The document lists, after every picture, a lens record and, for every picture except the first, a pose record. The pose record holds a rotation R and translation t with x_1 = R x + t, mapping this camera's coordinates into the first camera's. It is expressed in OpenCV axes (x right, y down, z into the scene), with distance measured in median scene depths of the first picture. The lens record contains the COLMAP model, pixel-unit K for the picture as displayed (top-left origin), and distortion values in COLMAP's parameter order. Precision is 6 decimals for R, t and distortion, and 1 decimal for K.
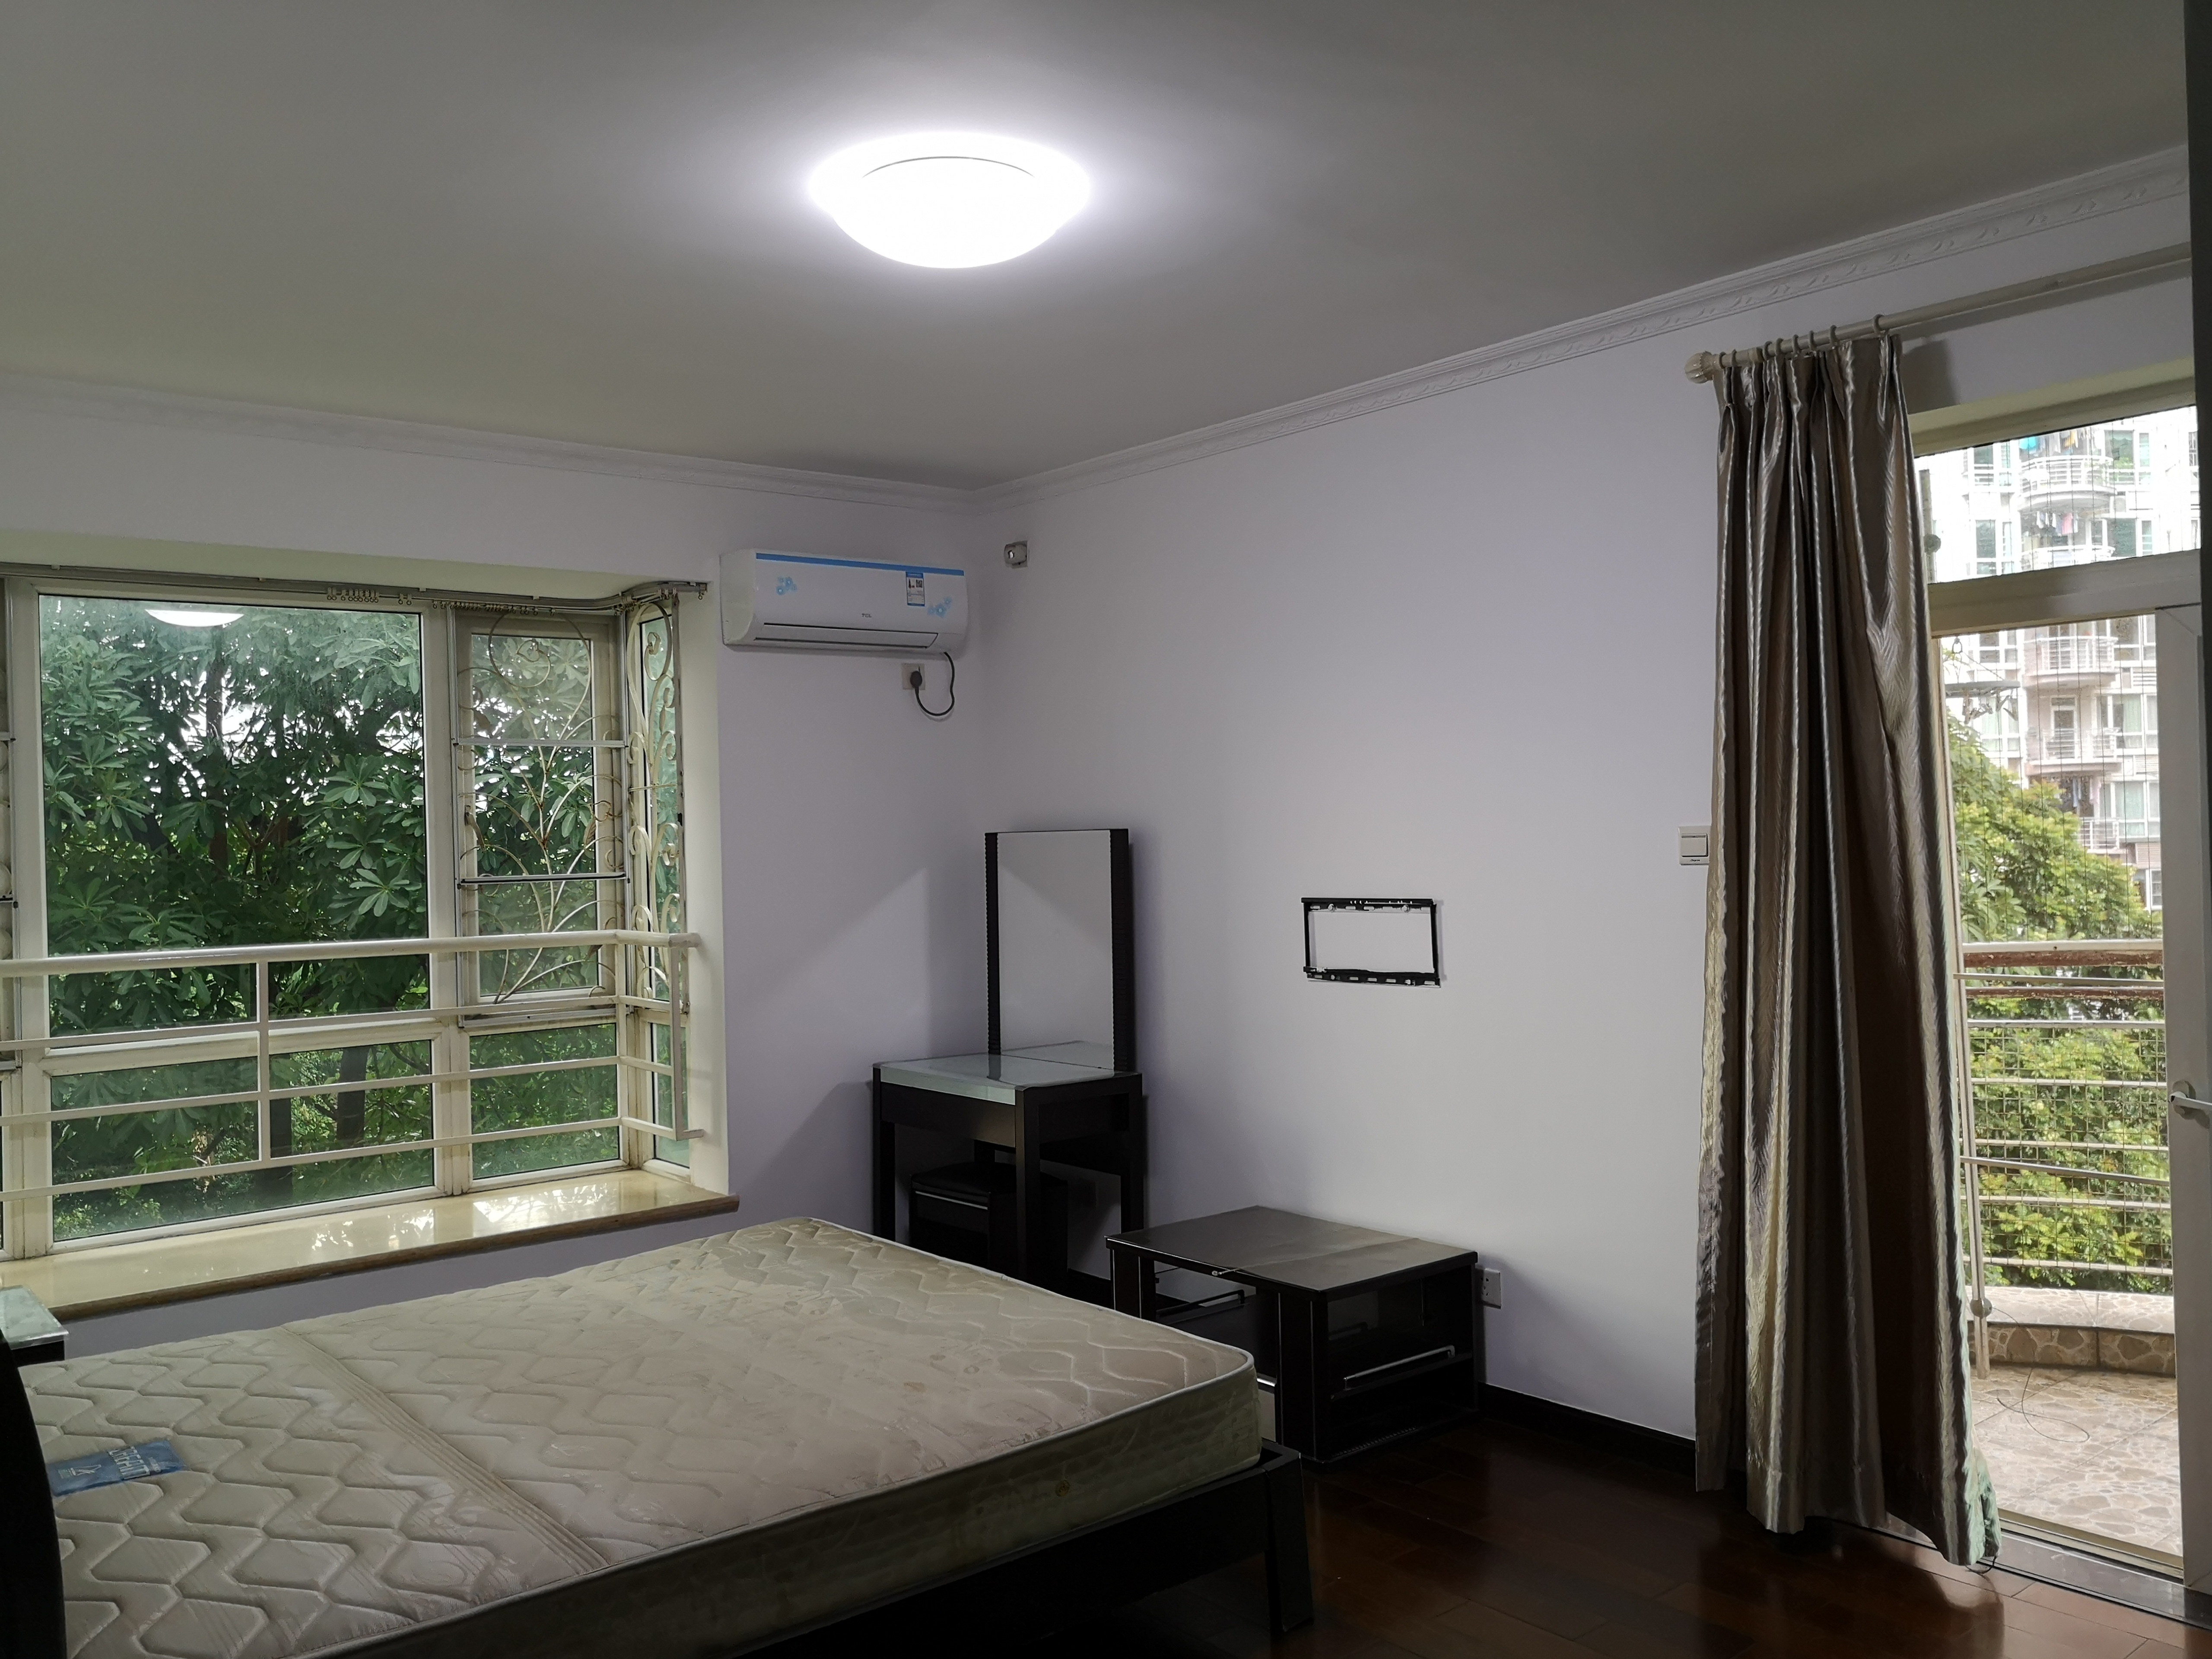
lens RADIAL K [[1780.2, 0, 1092.2], [0, 1780.2, 824.4], [0, 0, 1]] dist [-0.039798, 0.029502]
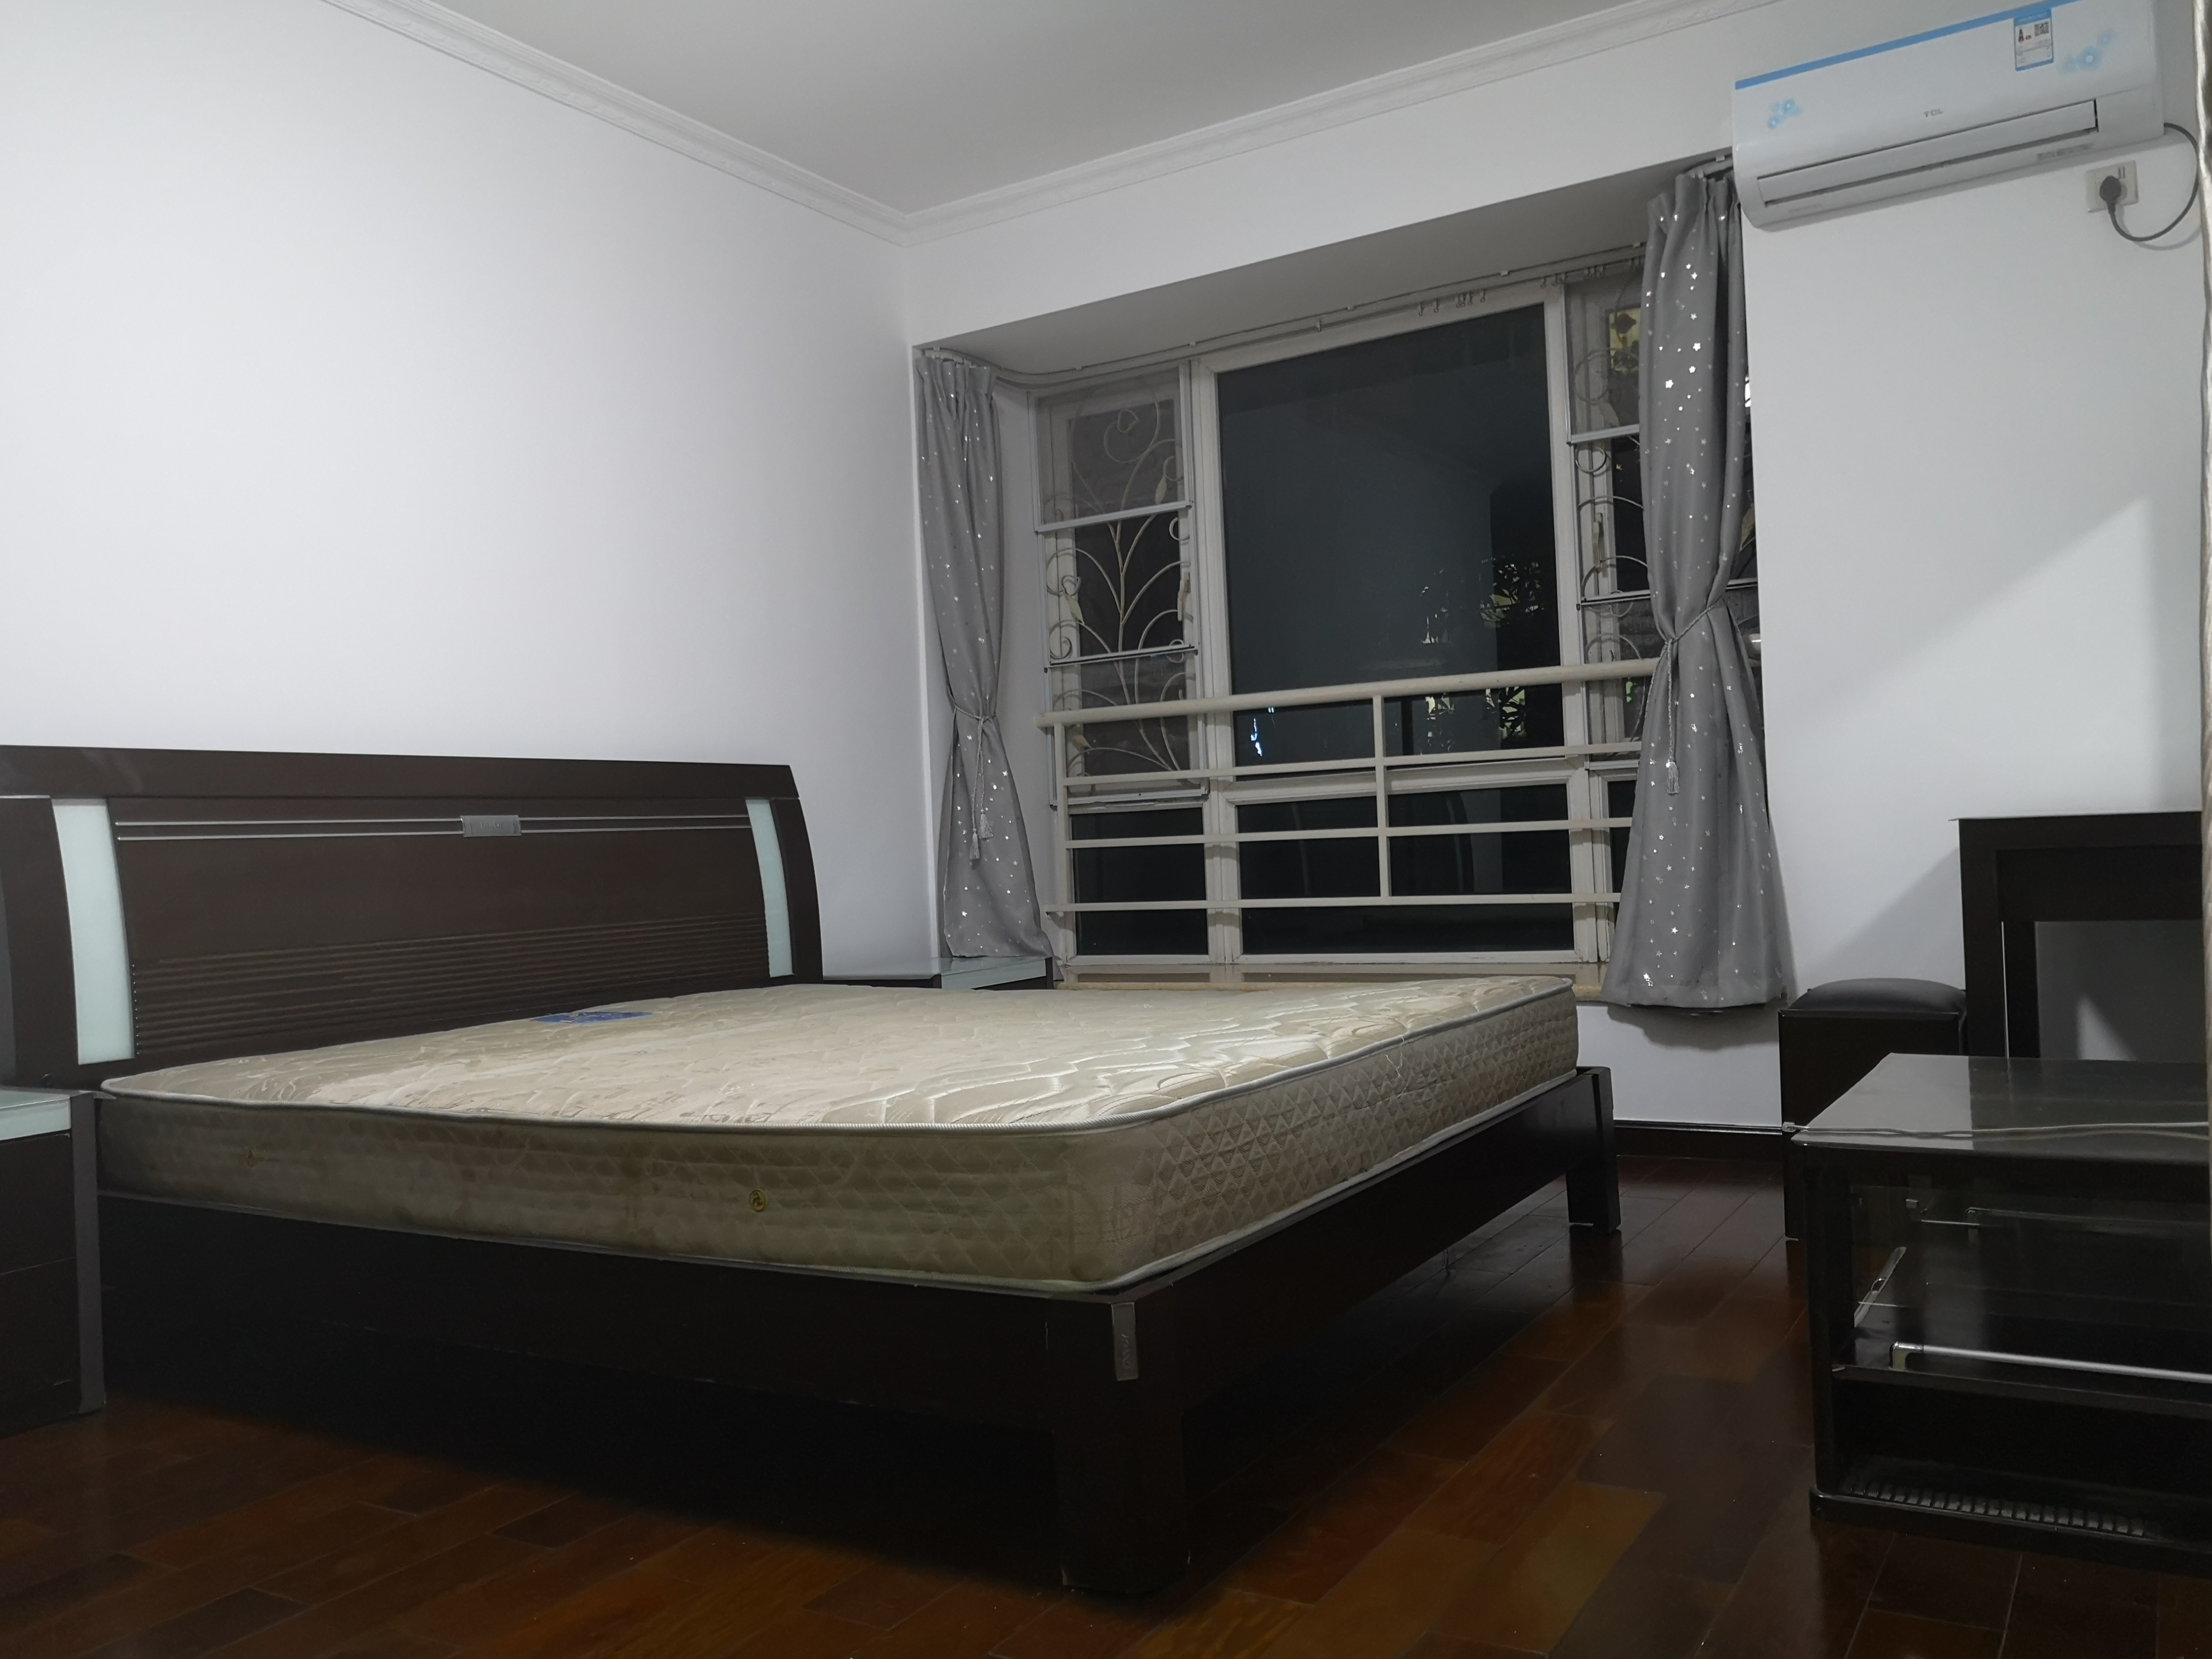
lens RADIAL K [[1780.2, 0, 1095.0], [0, 1780.2, 845.1], [0, 0, 1]] dist [-0.039798, 0.029502]
pose [[0.321017, 0.010371, -0.947017, 0.409362], [0.044998, 0.998644, 0.026190, 0.125814], [0.946004, -0.051021, 0.320115, 0.524343]]
